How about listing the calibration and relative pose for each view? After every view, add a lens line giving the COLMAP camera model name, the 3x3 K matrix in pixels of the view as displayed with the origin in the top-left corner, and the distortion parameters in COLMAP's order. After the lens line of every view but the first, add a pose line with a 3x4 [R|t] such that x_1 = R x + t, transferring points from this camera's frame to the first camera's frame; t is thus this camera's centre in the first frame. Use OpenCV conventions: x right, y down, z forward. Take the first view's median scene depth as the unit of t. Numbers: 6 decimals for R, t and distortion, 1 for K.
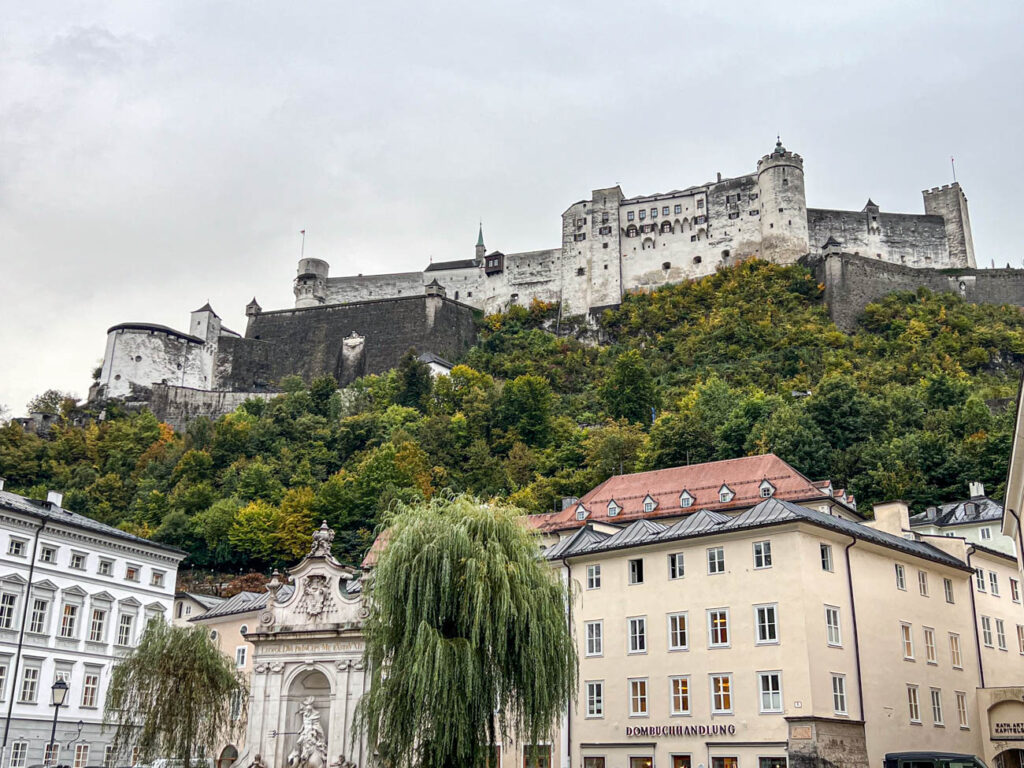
lens RADIAL K [[1112.3, 0, 505.7], [0, 1112.3, 393.4], [0, 0, 1]] dist [0.066642, 0.000000]
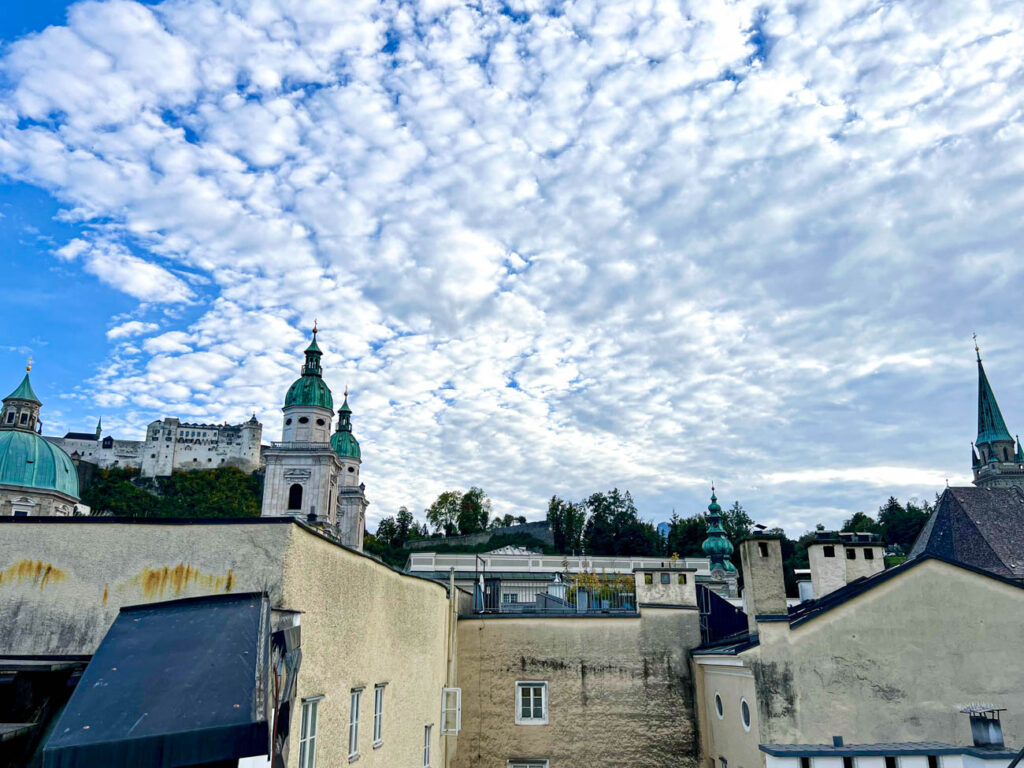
lens RADIAL K [[808.5, 0, 511.8], [0, 808.5, 383.9], [0, 0, 1]] dist [0.010691, 0.004628]
pose [[0.824615, 0.157246, 0.543399, -0.252935], [-0.162464, 0.985953, -0.038770, -0.320007], [-0.541863, -0.056312, 0.838578, -0.744843]]
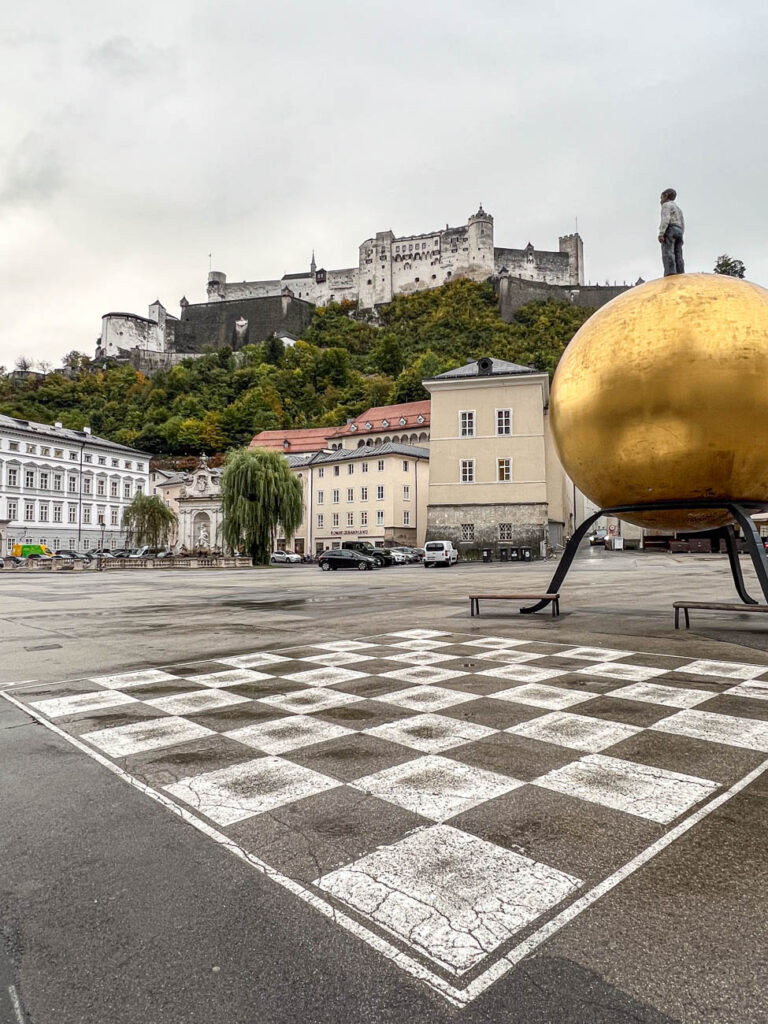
lens RADIAL K [[638.9, 0, 392.1], [0, 638.9, 514.5], [0, 0, 1]] dist [-0.007684, -0.007236]
pose [[0.997696, -0.015136, 0.066134, 0.032552], [-0.003189, 0.963254, 0.268573, -0.027813], [-0.067769, -0.268165, 0.960986, -0.084428]]
